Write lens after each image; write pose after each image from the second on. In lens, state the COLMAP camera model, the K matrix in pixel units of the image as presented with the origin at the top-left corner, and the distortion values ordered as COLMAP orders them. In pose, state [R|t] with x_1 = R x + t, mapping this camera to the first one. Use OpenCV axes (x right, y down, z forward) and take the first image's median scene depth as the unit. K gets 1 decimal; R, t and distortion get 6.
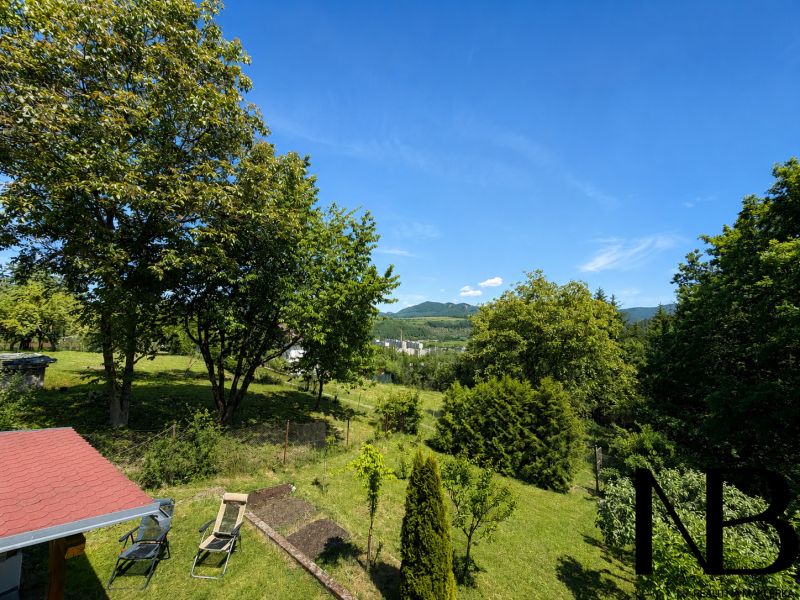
lens RADIAL K [[320.6, 0, 393.3], [0, 320.6, 296.2], [0, 0, 1]] dist [0.011517, -0.000130]
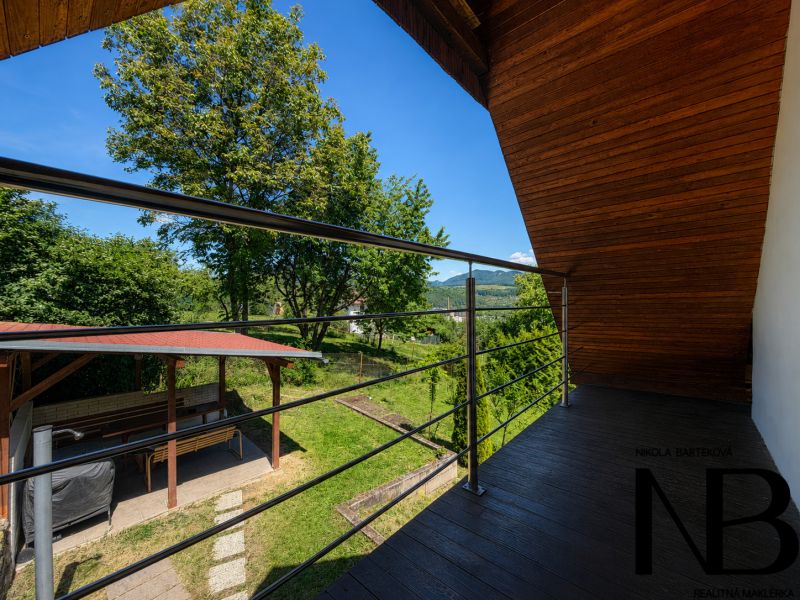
lens RADIAL K [[320.6, 0, 393.3], [0, 320.6, 296.2], [0, 0, 1]] dist [0.011517, -0.000130]
pose [[0.989090, -0.002596, -0.147292, -0.011030], [0.015914, 0.995876, 0.089317, 0.042936], [0.146453, -0.090687, 0.985052, -0.173682]]
